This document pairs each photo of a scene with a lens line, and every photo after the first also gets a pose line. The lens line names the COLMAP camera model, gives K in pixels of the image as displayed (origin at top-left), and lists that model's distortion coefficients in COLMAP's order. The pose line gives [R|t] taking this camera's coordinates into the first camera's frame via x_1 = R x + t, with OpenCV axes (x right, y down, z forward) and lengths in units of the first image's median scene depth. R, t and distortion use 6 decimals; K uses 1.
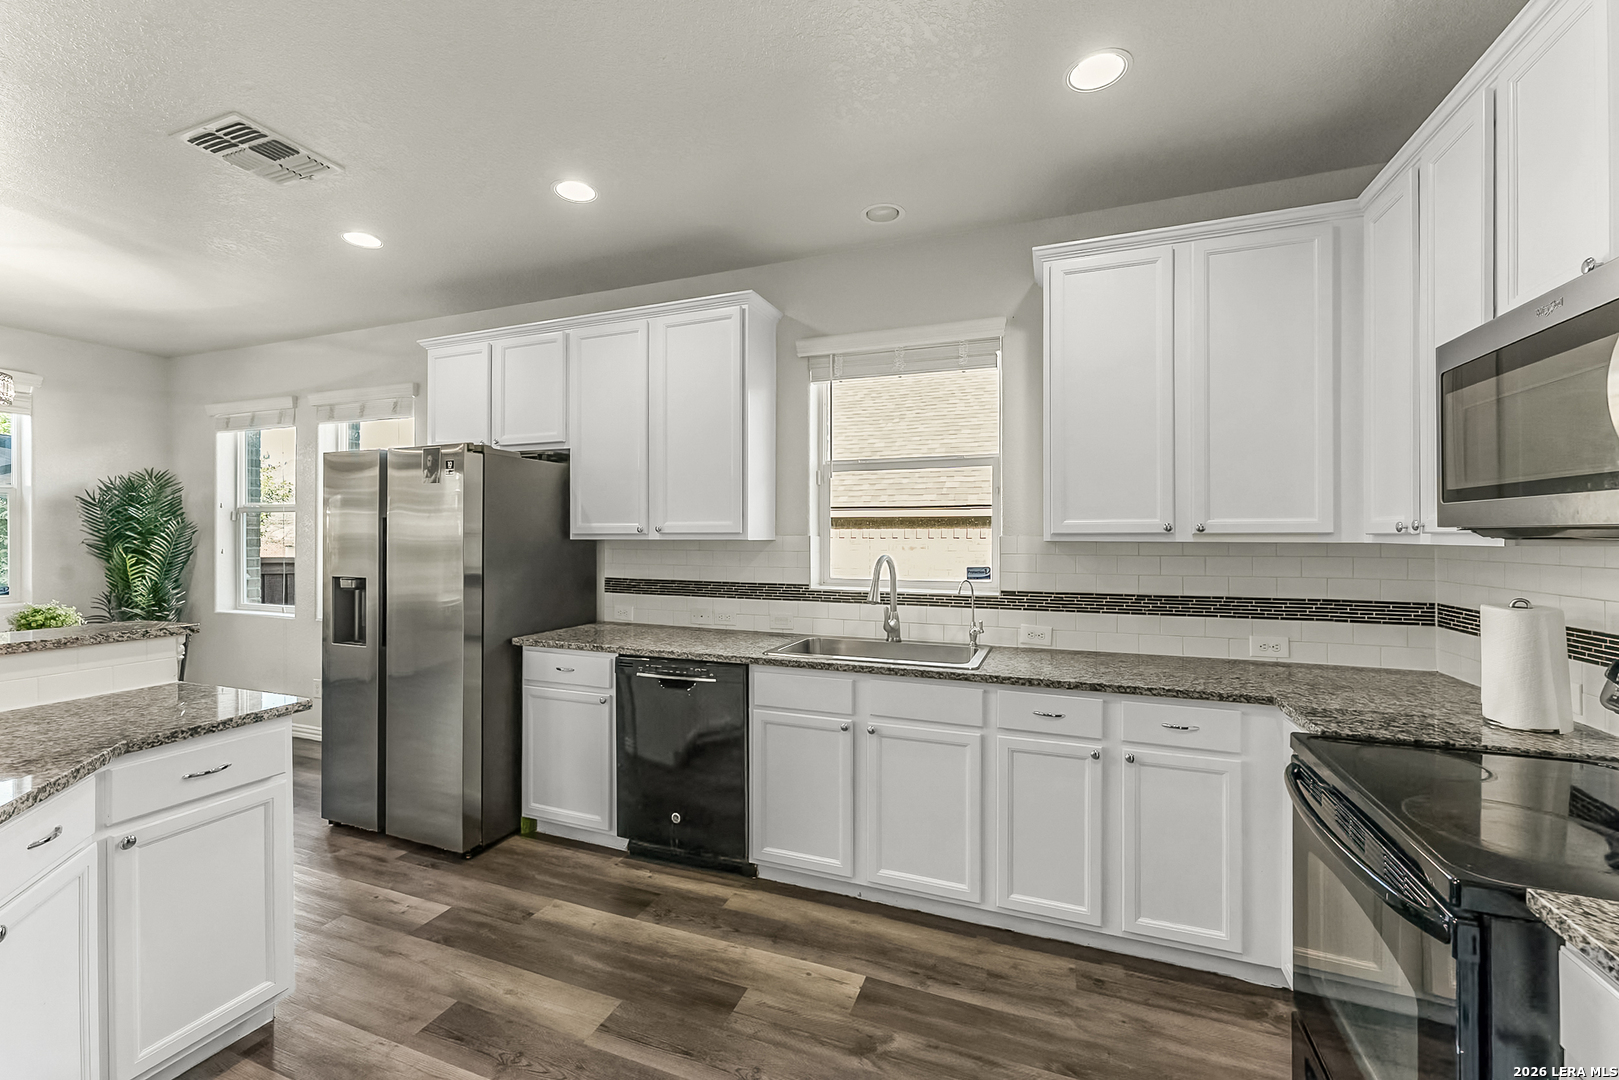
lens RADIAL K [[665.4, 0, 813.8], [0, 665.4, 535.6], [0, 0, 1]] dist [0.004024, -0.000008]
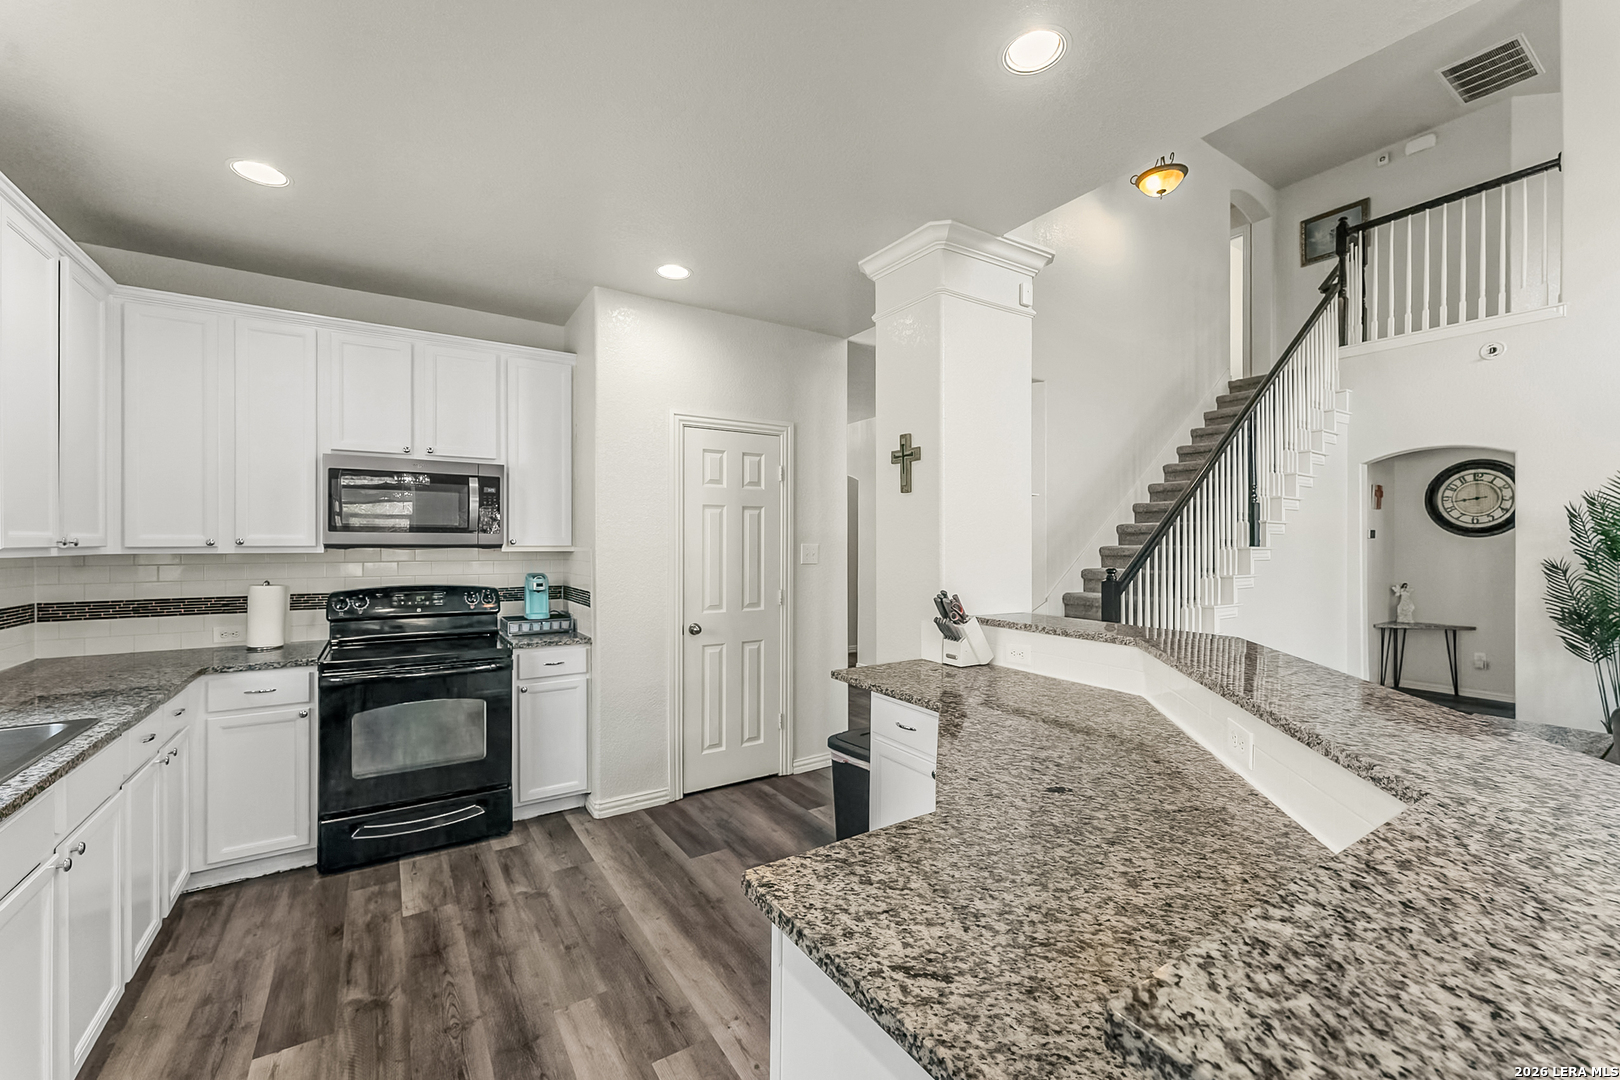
lens RADIAL K [[665.8, 0, 807.2], [0, 665.8, 541.1], [0, 0, 1]] dist [0.004024, -0.000008]
pose [[-0.809967, 0.000629, 0.586475, -0.464654], [0.001311, 0.999999, 0.000737, -0.006240], [-0.586473, 0.001366, -0.809967, 0.585522]]
